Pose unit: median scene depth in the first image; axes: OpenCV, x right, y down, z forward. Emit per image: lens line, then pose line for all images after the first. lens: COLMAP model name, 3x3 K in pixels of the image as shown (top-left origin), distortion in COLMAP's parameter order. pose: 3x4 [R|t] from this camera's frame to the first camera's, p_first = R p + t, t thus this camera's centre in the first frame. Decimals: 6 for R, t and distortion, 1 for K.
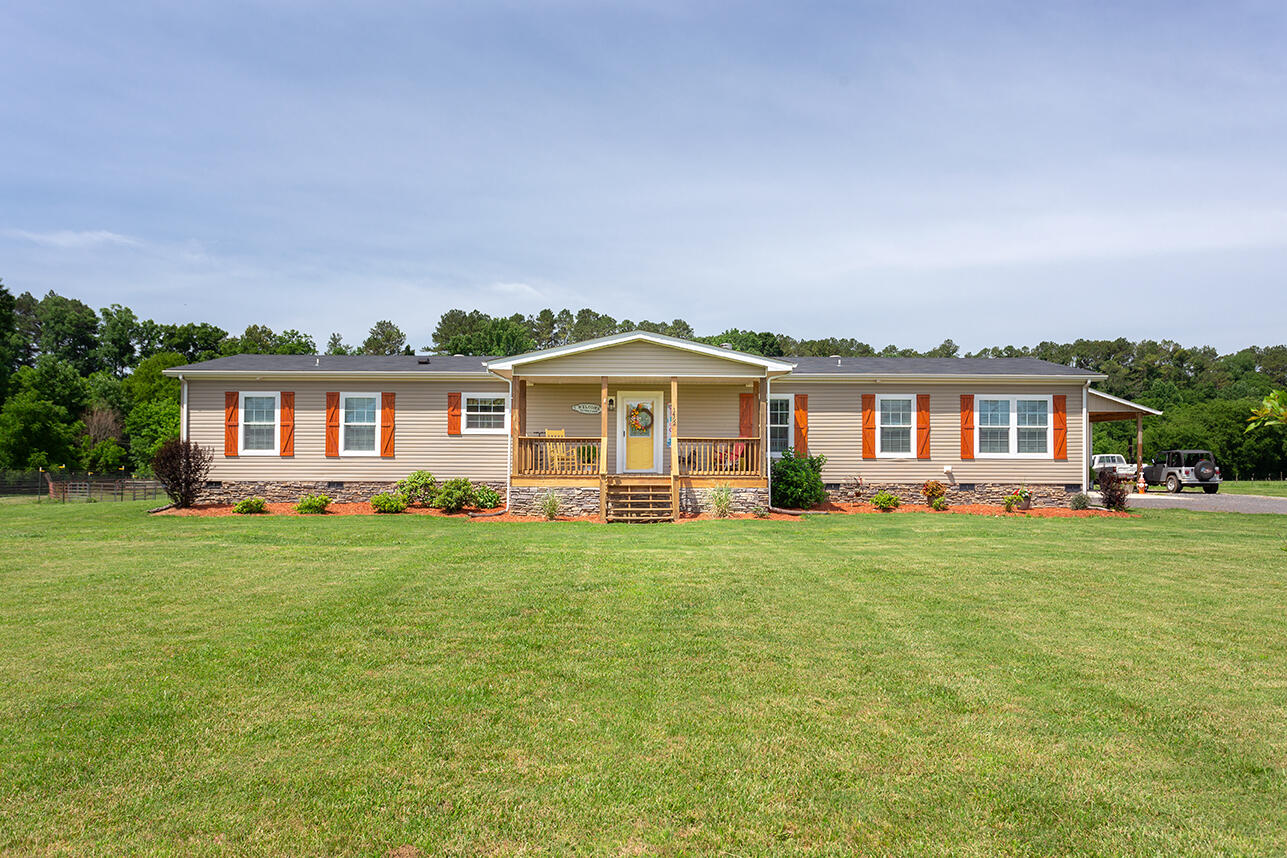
lens RADIAL K [[988.6, 0, 639.3], [0, 988.6, 428.8], [0, 0, 1]] dist [0.010079, -0.006026]
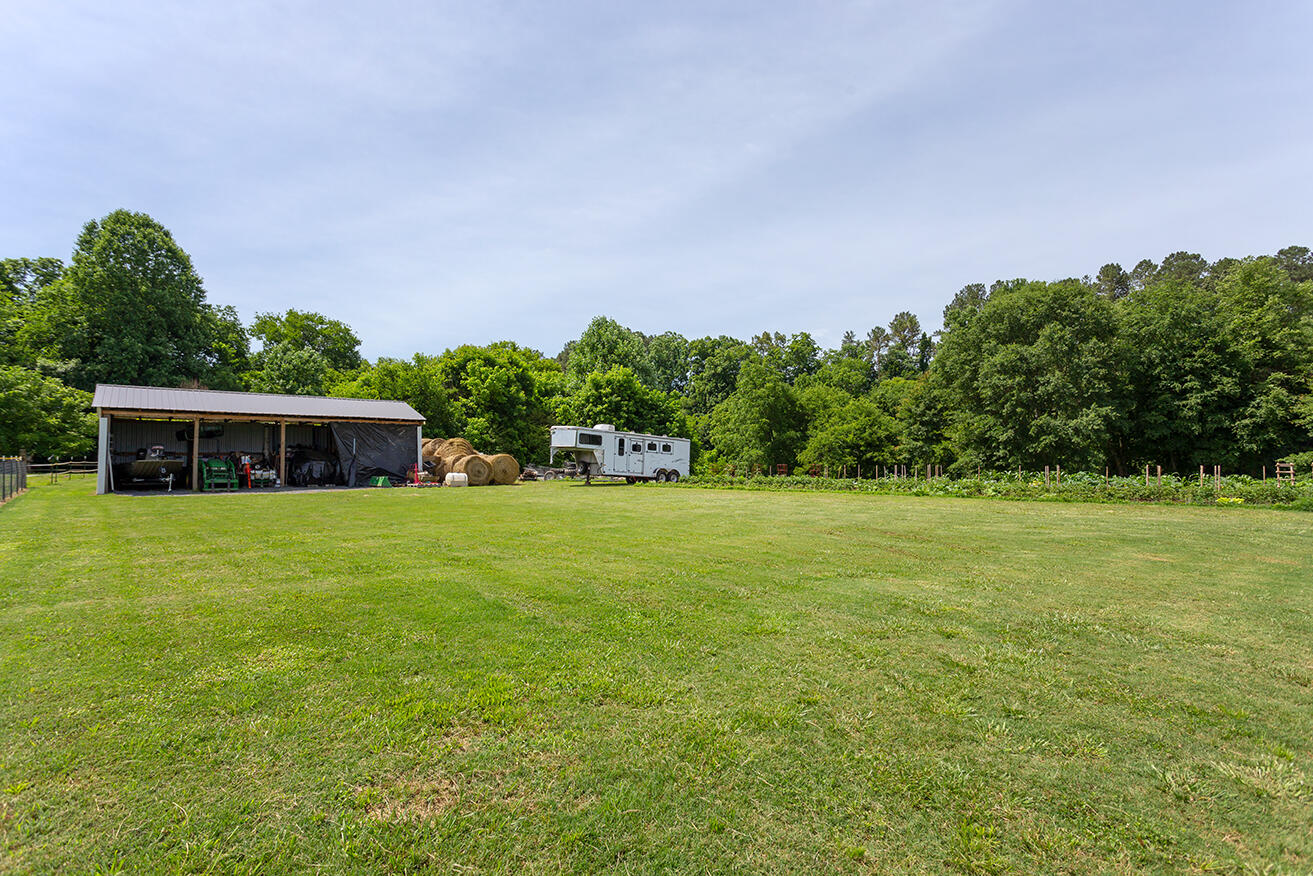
lens RADIAL K [[625.6, 0, 653.0], [0, 625.6, 439.1], [0, 0, 1]] dist [0.008491, -0.001311]
pose [[0.633677, -0.028497, -0.773073, 0.076140], [0.025958, 0.999542, -0.015568, 0.024670], [0.773162, -0.010202, 0.634126, 0.469147]]
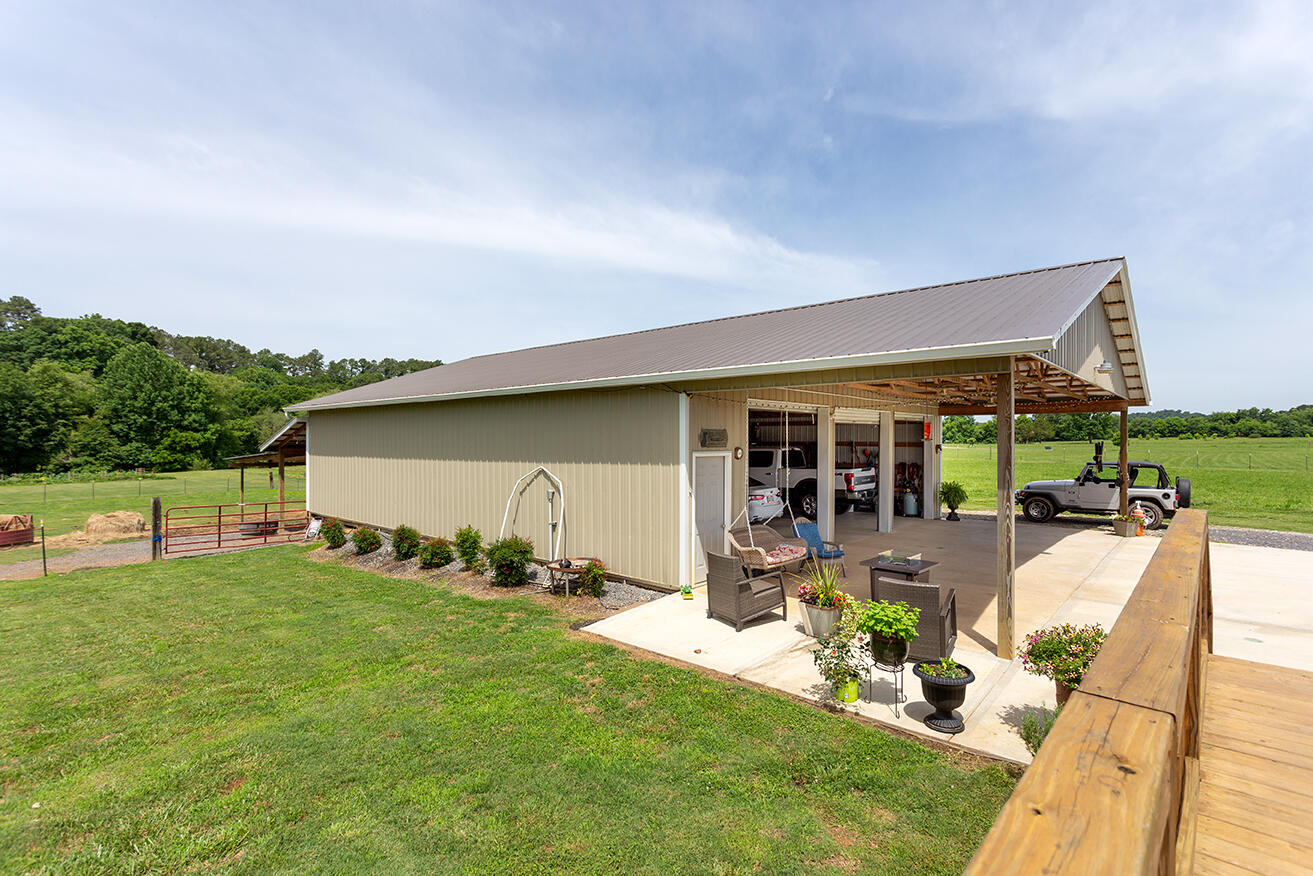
lens RADIAL K [[625.6, 0, 656.4], [0, 625.6, 442.7], [0, 0, 1]] dist [0.008491, -0.001311]
pose [[0.672759, -0.005692, 0.739839, 0.003717], [-0.021592, 0.999393, 0.027323, 0.000965], [-0.739546, -0.034357, 0.672228, 0.174113]]
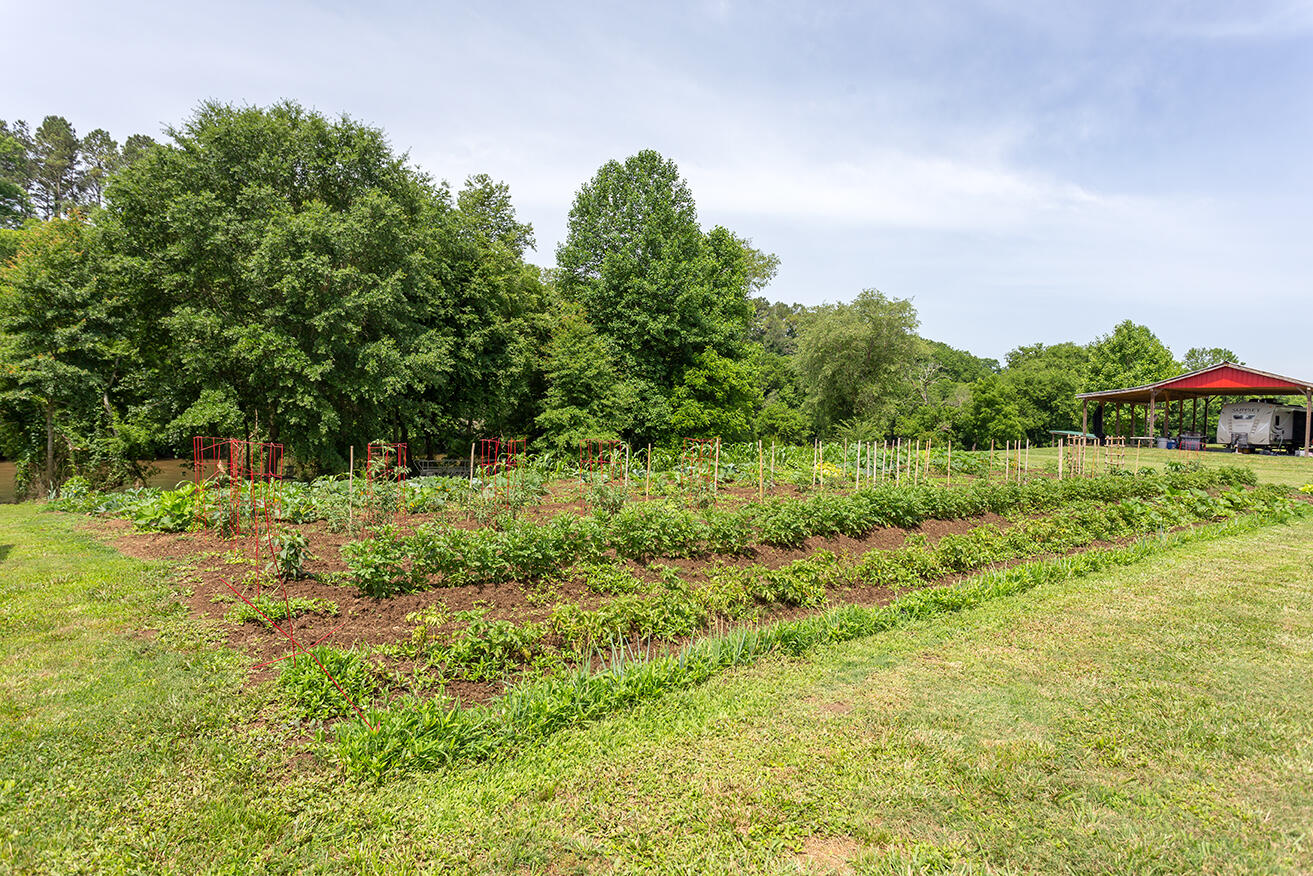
lens RADIAL K [[790.4, 0, 651.0], [0, 790.4, 448.5], [0, 0, 1]] dist [0.001012, 0.002156]
pose [[0.869700, 0.002760, 0.493573, -0.028779], [-0.040103, 0.997073, 0.065087, 0.026164], [-0.491948, -0.076400, 0.867266, 0.536973]]
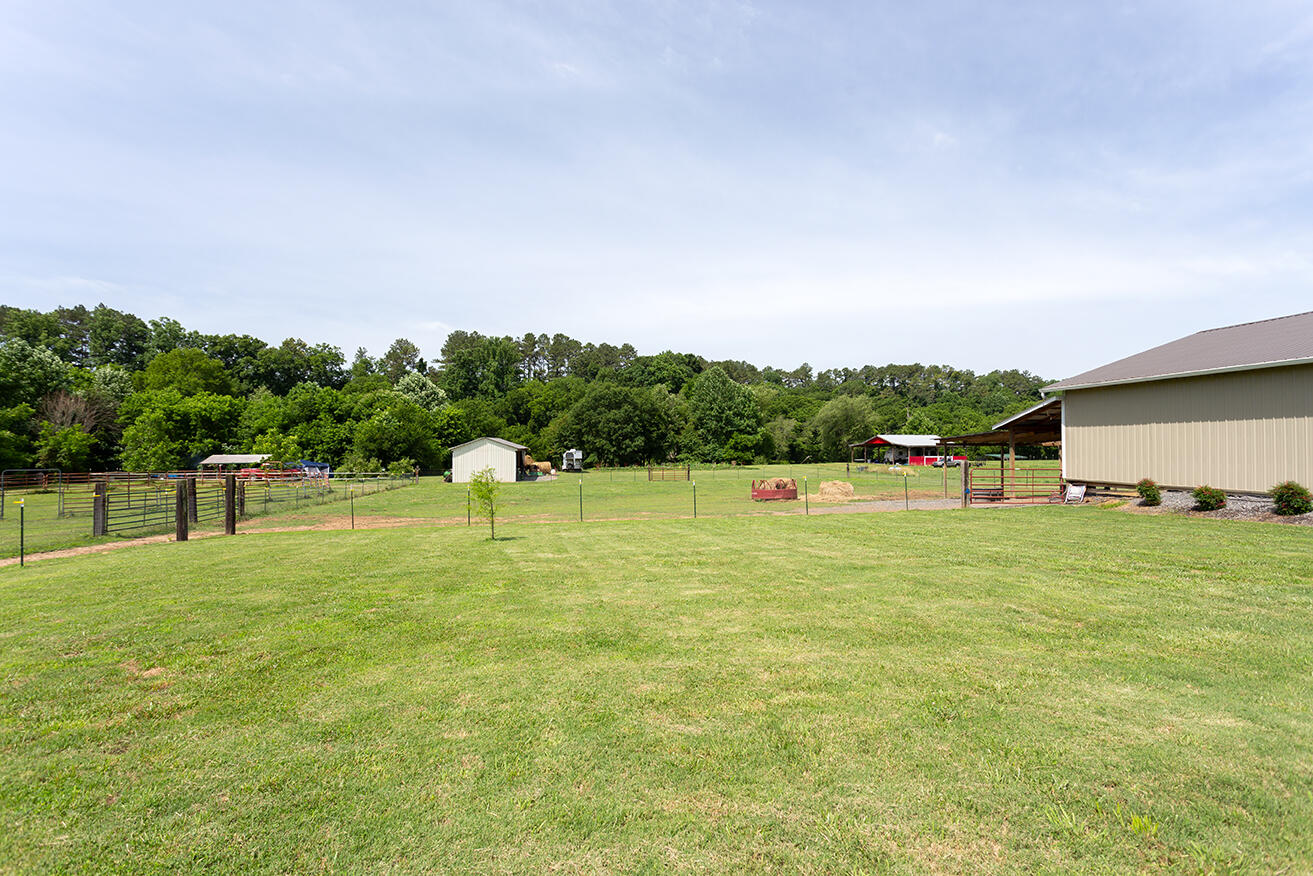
lens RADIAL K [[625.6, 0, 654.4], [0, 625.6, 439.7], [0, 0, 1]] dist [0.008491, -0.001311]
pose [[0.992150, -0.003923, 0.124996, -0.041301], [0.001319, 0.999780, 0.020910, 0.005625], [-0.125050, -0.020581, 0.991937, 0.177335]]
